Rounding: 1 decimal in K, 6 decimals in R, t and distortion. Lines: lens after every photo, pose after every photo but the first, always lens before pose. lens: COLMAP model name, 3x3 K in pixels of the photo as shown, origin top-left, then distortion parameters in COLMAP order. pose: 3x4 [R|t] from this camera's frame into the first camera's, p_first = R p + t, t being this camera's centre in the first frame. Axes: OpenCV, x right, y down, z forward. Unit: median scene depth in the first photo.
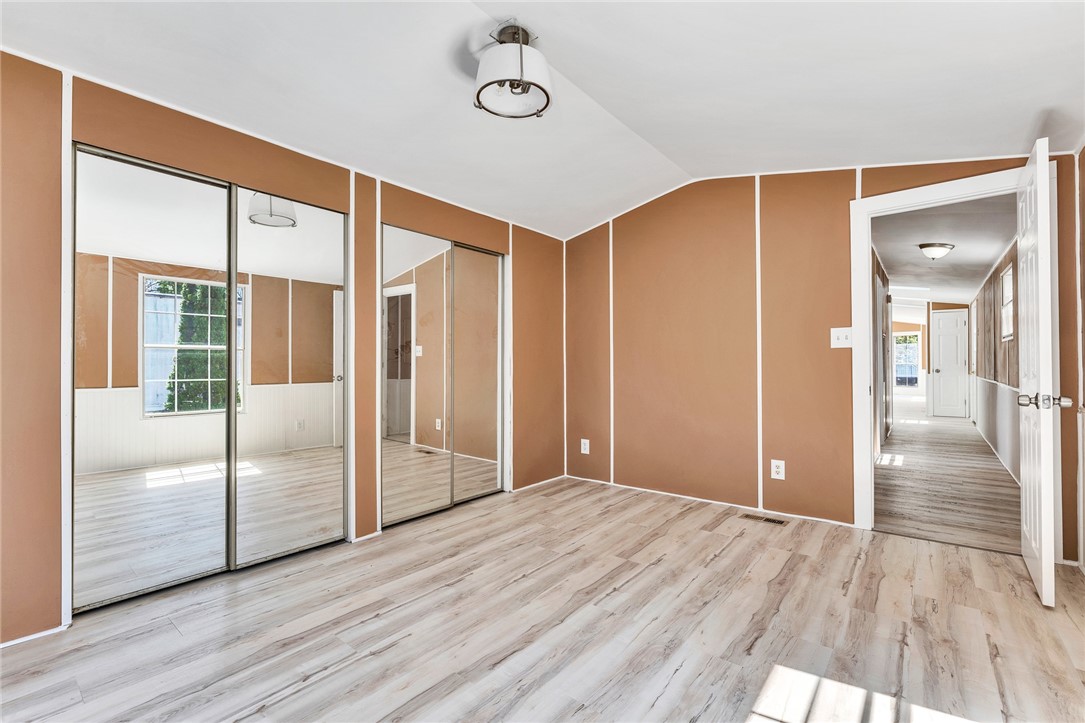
lens RADIAL K [[476.5, 0, 541.2], [0, 476.5, 368.1], [0, 0, 1]] dist [-0.003113, 0.000050]
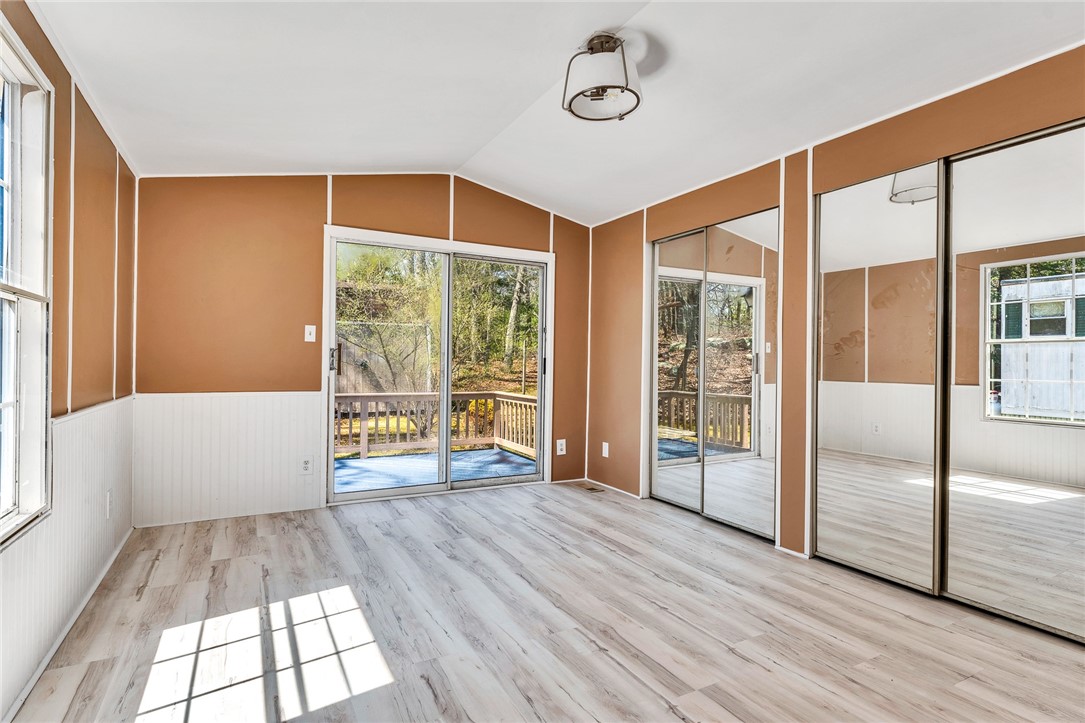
lens RADIAL K [[555.5, 0, 538.1], [0, 555.5, 360.2], [0, 0, 1]] dist [0.021118, -0.002138]
pose [[-0.387206, -0.002789, -0.921989, 0.977766], [-0.009555, 0.999954, 0.000988, -0.008301], [0.921944, 0.009192, -0.387215, 1.174292]]
